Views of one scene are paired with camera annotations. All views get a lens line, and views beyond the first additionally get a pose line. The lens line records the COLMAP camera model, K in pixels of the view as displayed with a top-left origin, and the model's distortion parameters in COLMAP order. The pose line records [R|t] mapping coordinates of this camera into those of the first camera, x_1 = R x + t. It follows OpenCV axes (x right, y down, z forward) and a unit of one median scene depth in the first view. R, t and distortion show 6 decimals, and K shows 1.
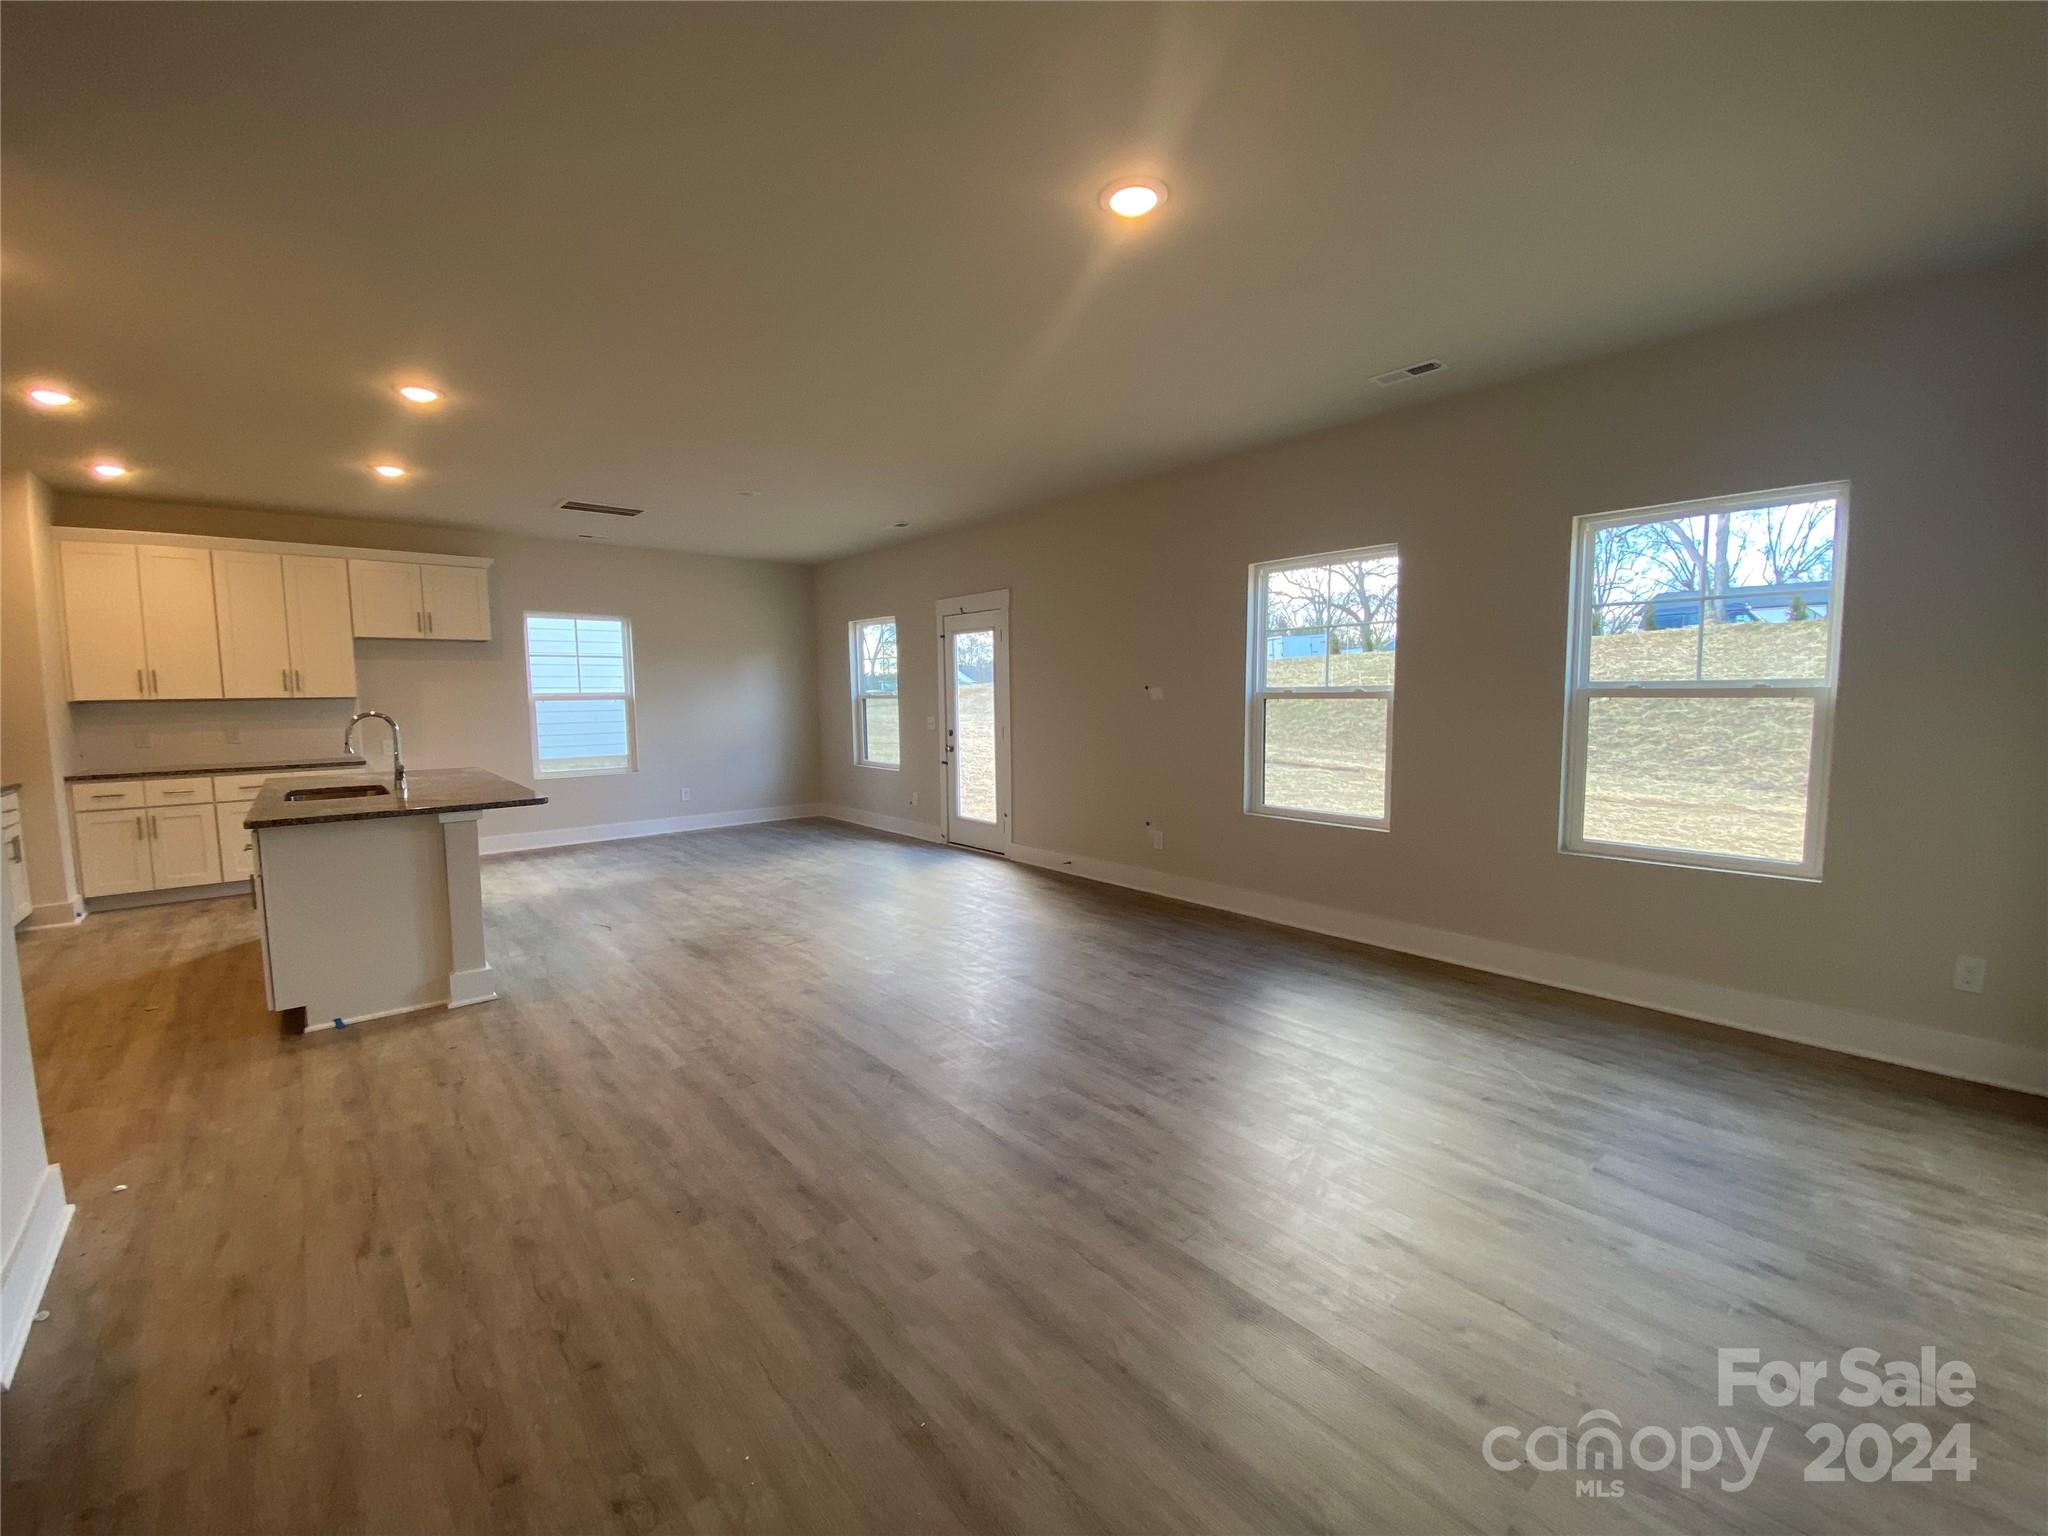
lens RADIAL K [[833.5, 0, 1013.2], [0, 833.5, 770.0], [0, 0, 1]] dist [0.000650, -0.016983]
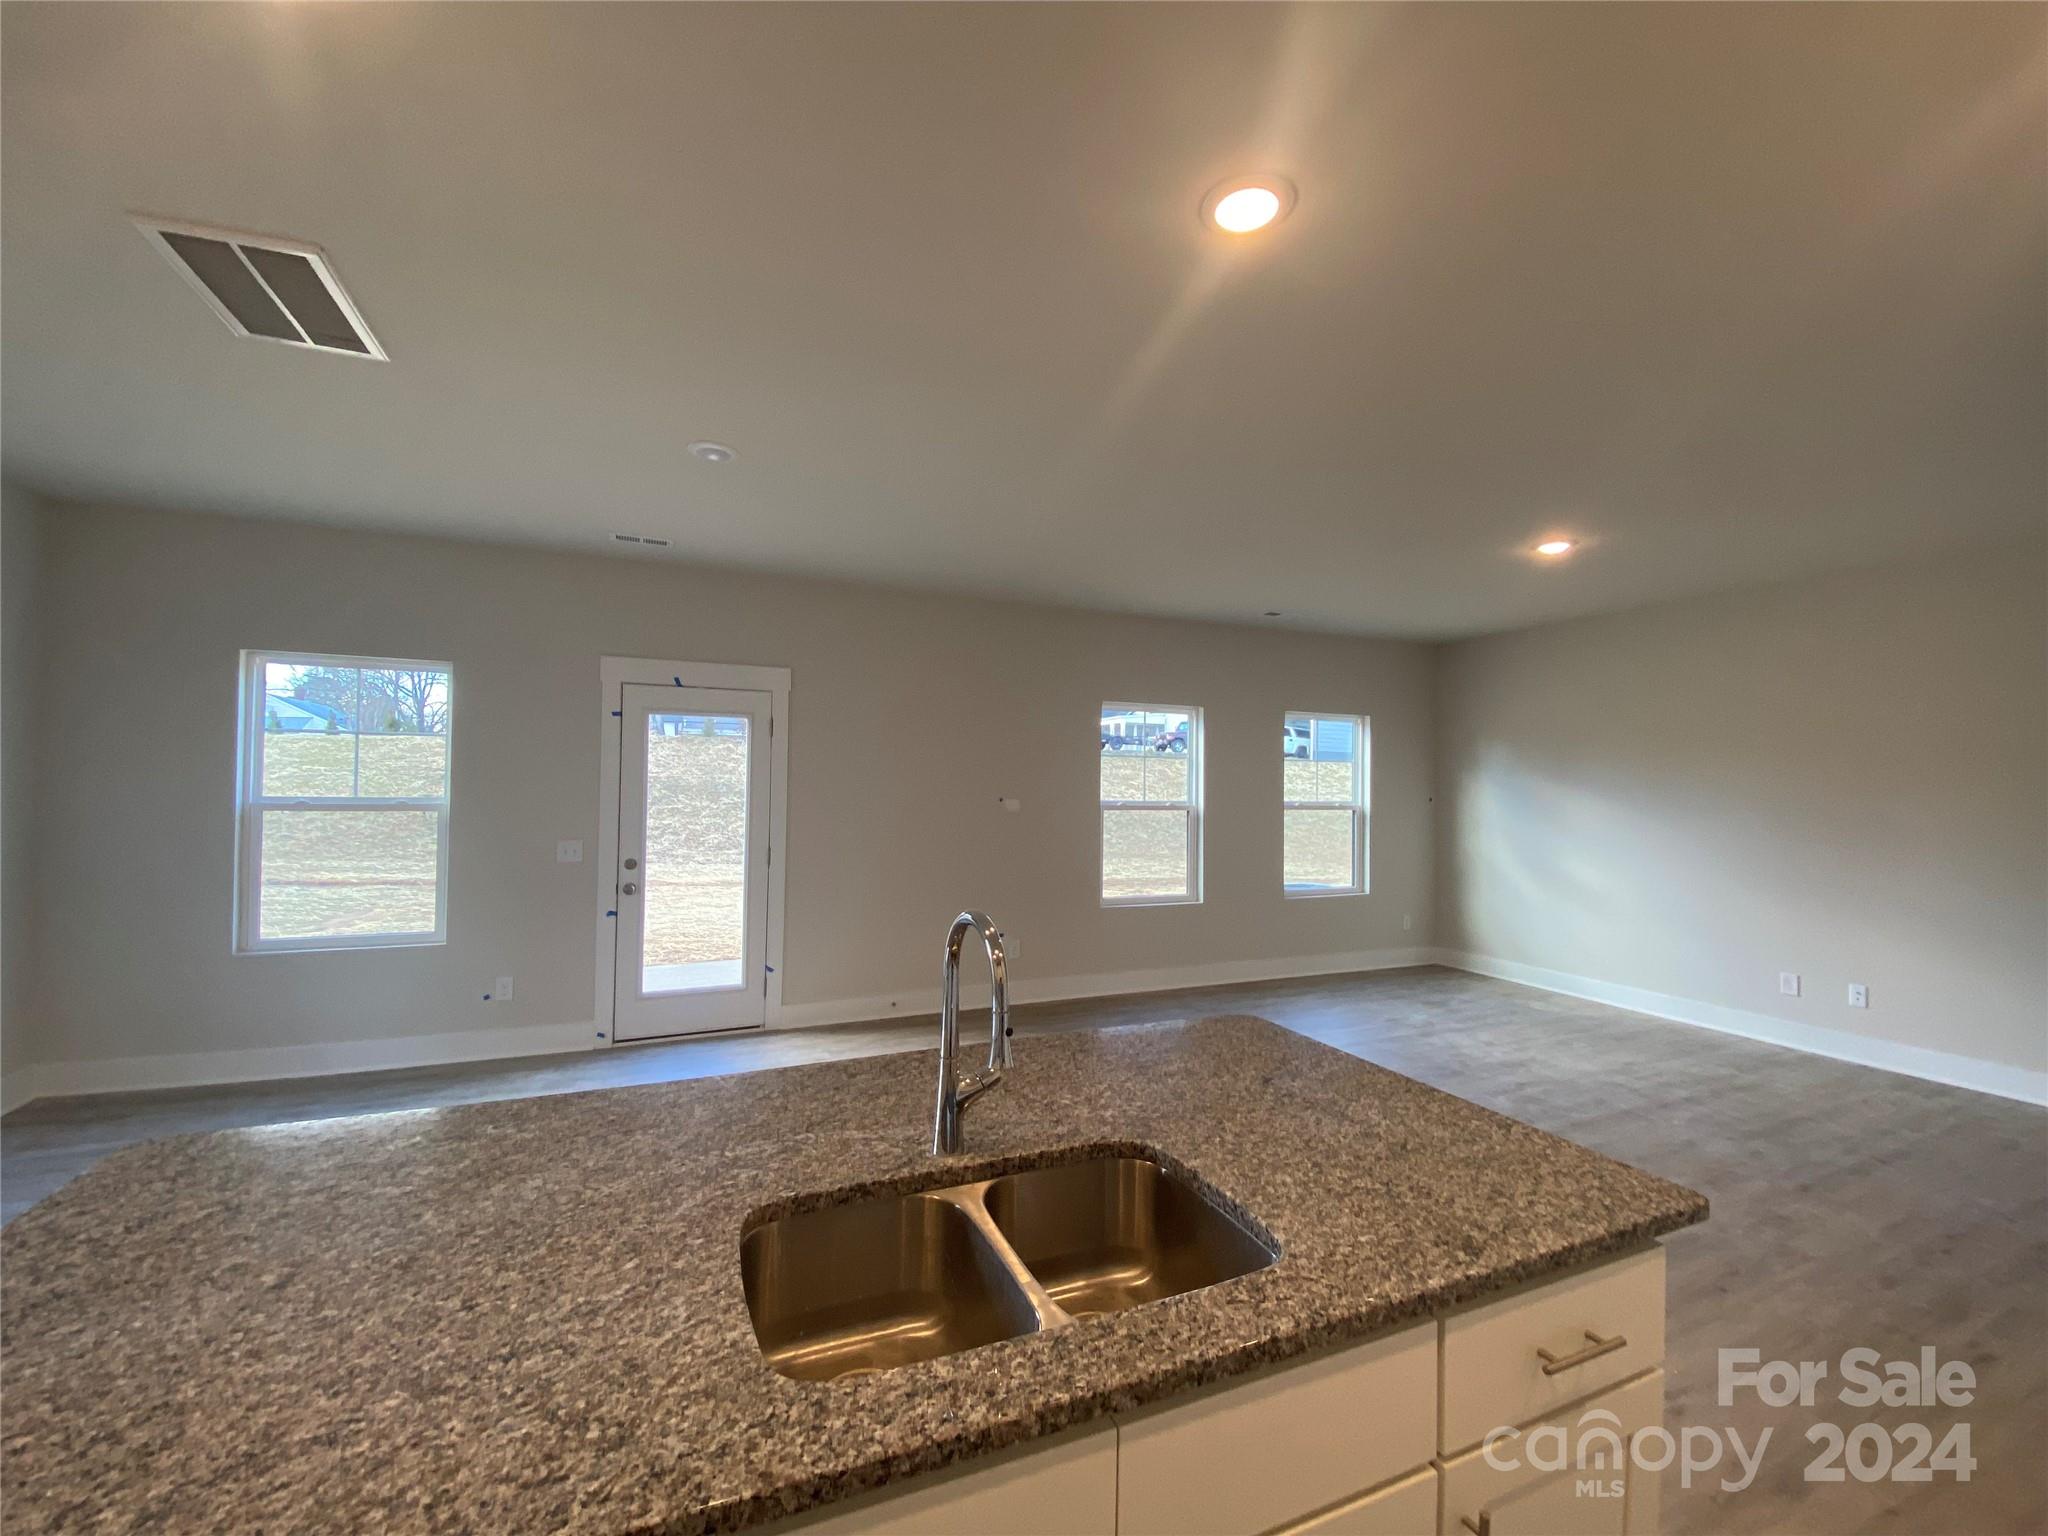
lens RADIAL K [[840.3, 0, 1021.1], [0, 840.3, 738.3], [0, 0, 1]] dist [0.036808, -0.042082]
pose [[0.285207, 0.063035, 0.956391, -0.678375], [0.073738, 0.993435, -0.087466, -0.067809], [-0.955625, 0.095469, 0.278686, 0.574862]]
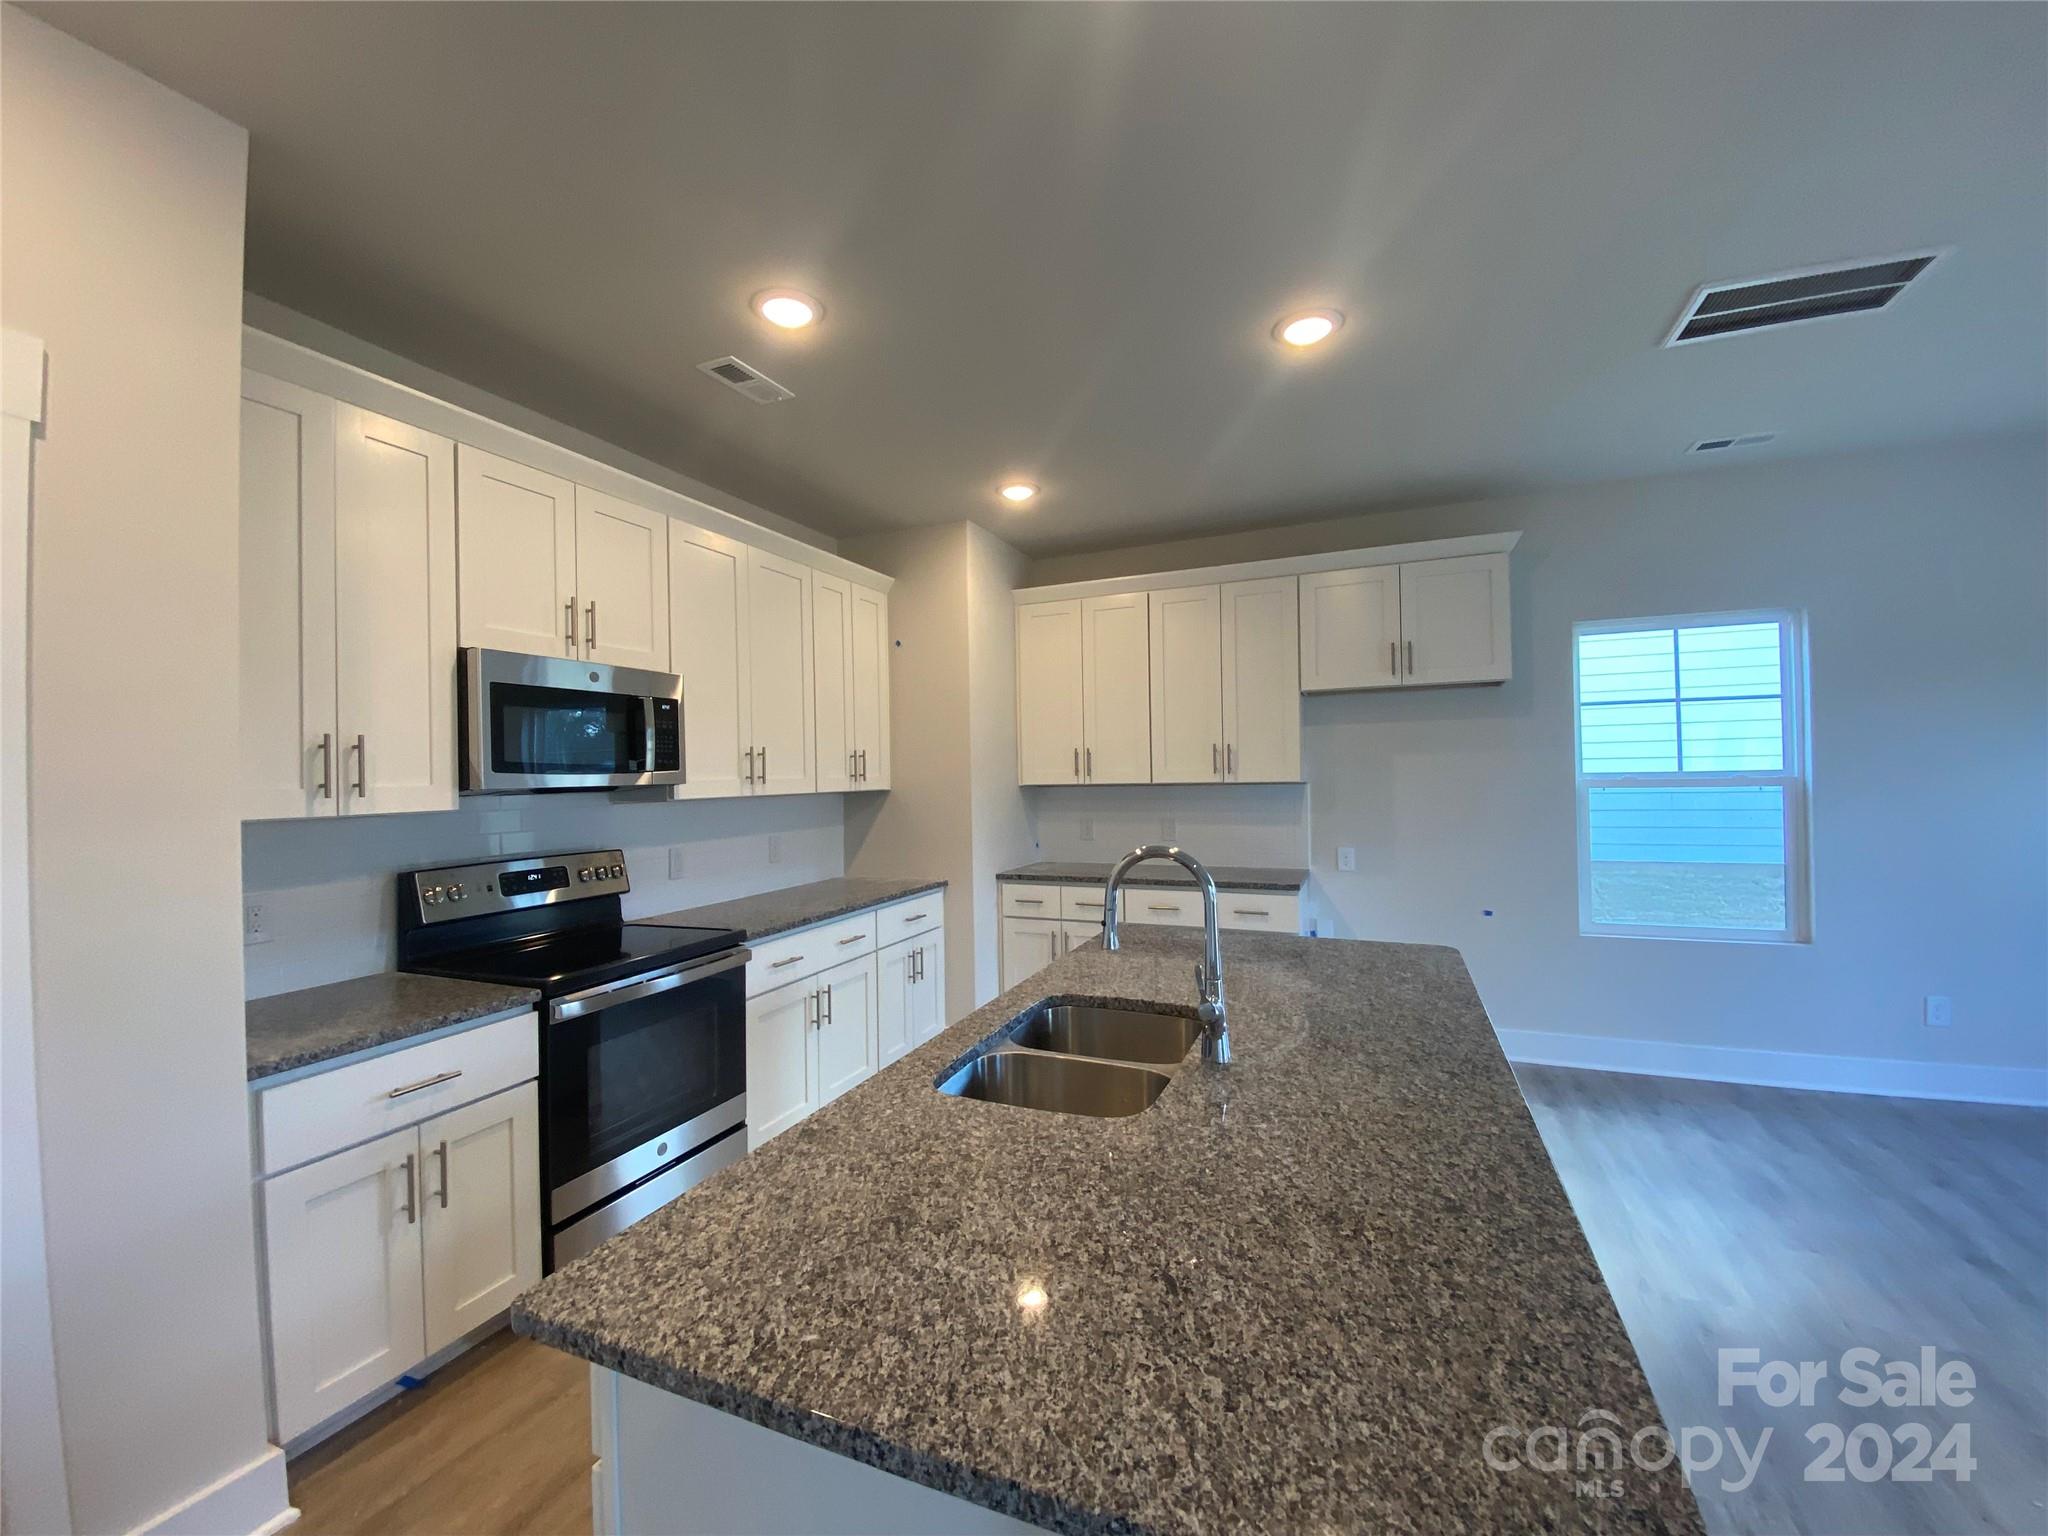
lens RADIAL K [[833.5, 0, 1013.2], [0, 833.5, 770.0], [0, 0, 1]] dist [0.000650, -0.016983]
pose [[0.441515, -0.003465, -0.897247, -0.298271], [-0.069025, 0.996898, -0.037816, -0.056321], [0.894595, 0.078629, 0.439906, 0.498084]]
